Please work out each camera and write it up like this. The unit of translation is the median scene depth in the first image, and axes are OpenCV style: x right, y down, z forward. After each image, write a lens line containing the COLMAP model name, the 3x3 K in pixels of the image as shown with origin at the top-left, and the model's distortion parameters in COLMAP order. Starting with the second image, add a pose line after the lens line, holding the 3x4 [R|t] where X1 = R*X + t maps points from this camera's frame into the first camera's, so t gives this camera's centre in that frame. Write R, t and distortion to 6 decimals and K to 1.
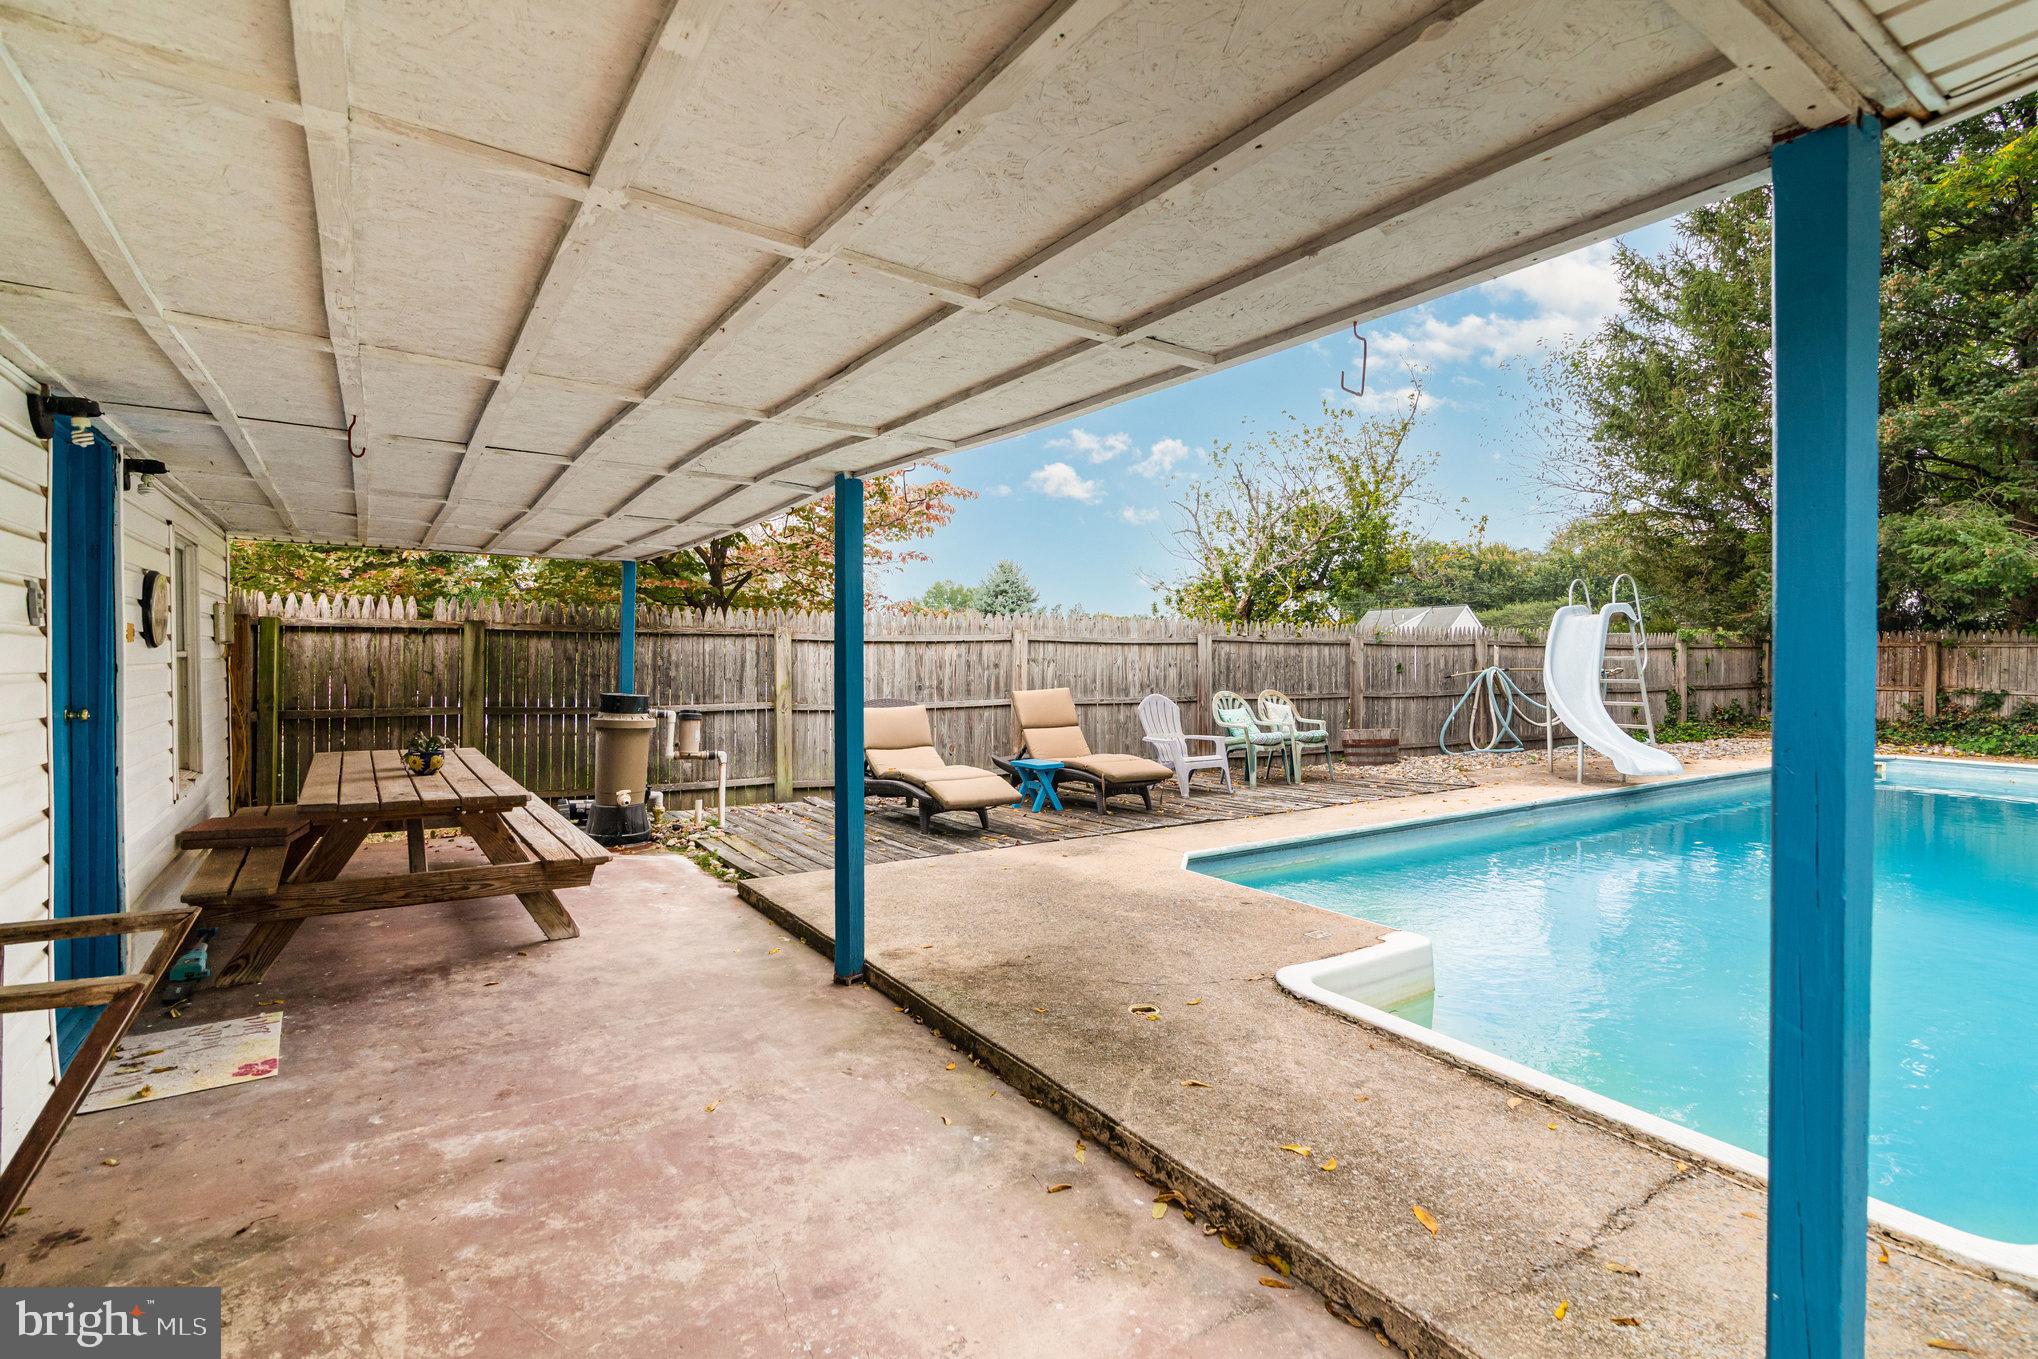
lens RADIAL K [[973.5, 0, 1027.1], [0, 973.5, 659.4], [0, 0, 1]] dist [-0.000468, -0.000057]
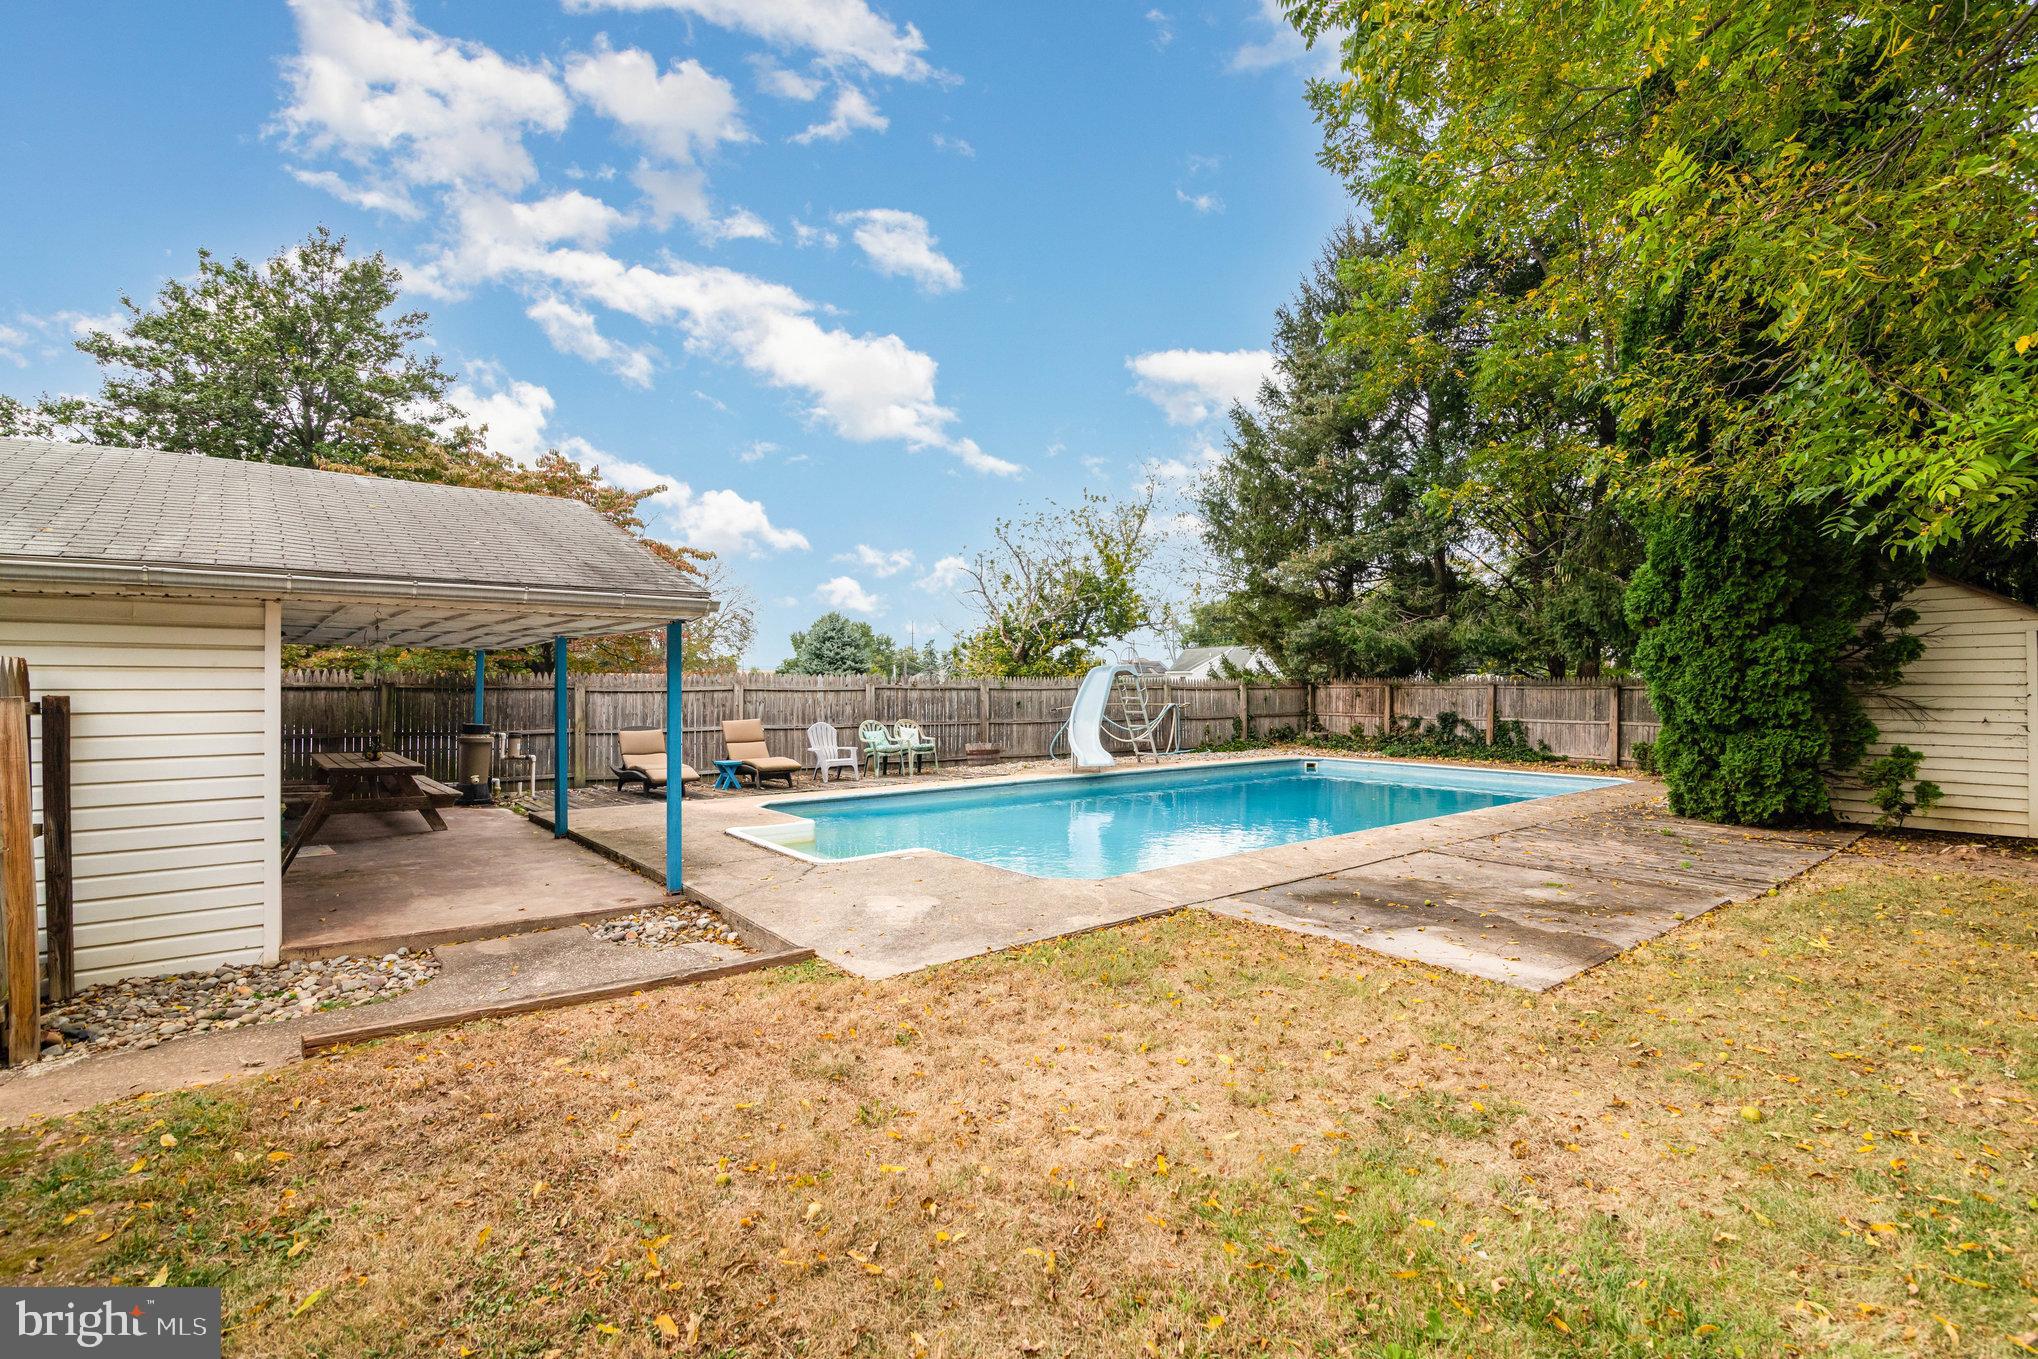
lens RADIAL K [[939.5, 0, 1019.0], [0, 939.5, 679.5], [0, 0, 1]] dist [-0.010479, 0.000559]
pose [[0.994441, -0.002554, 0.105260, 0.279147], [0.003778, 0.999928, -0.011428, -0.016055], [-0.105223, 0.011762, 0.994379, -0.575728]]
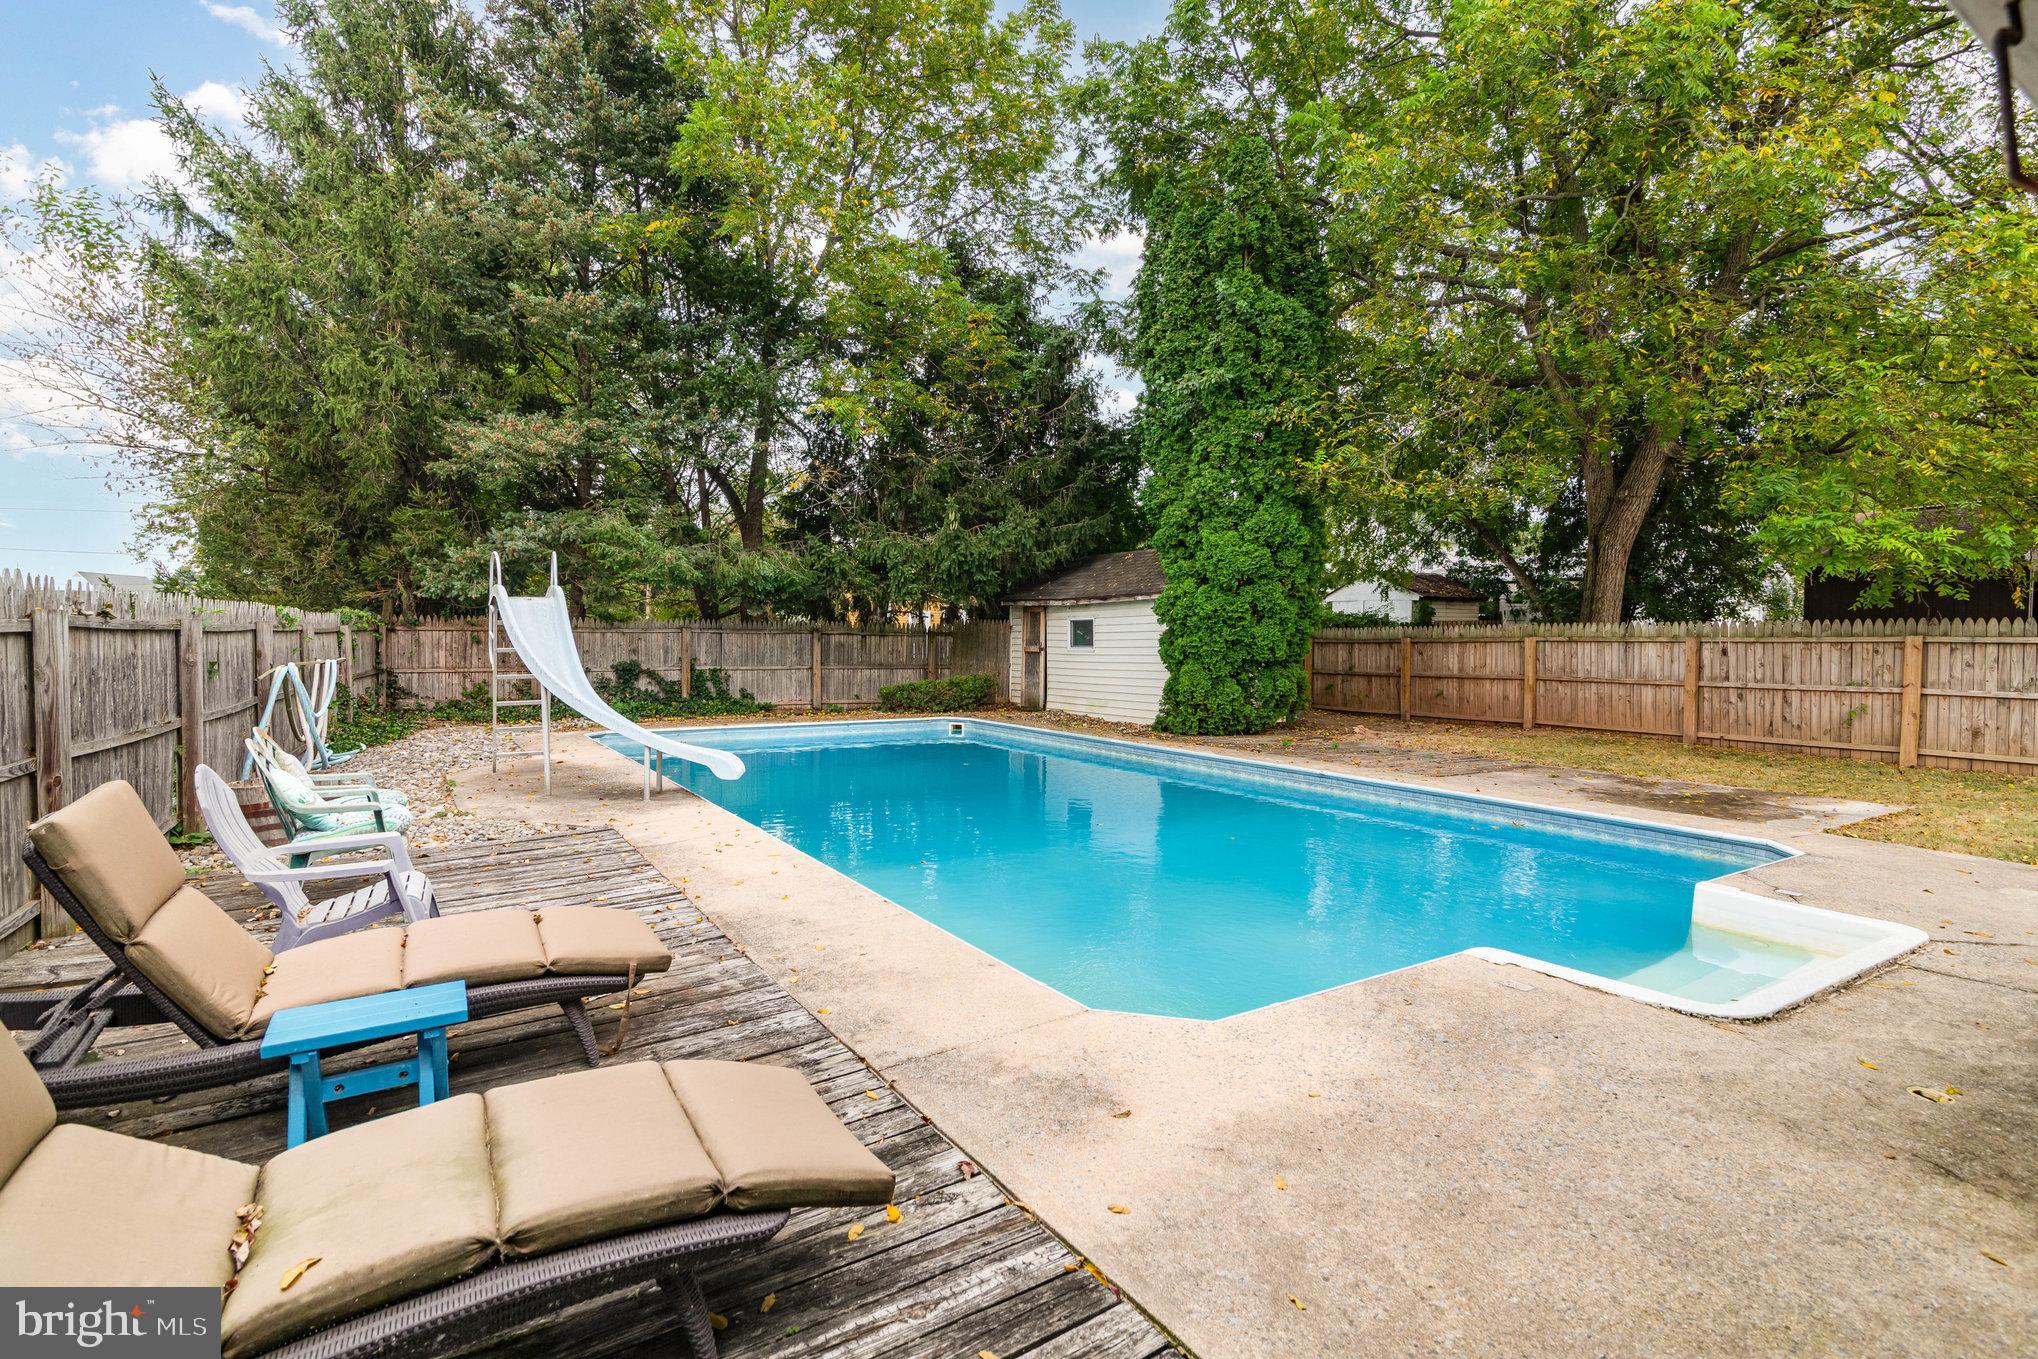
lens RADIAL K [[966.2, 0, 1022.1], [0, 966.2, 670.6], [0, 0, 1]] dist [-0.004787, -0.000195]
pose [[0.001306, -0.040785, 0.999167, -0.247496], [-0.002196, 0.999165, 0.040788, -0.019385], [-0.999997, -0.002248, 0.001216, 0.614846]]
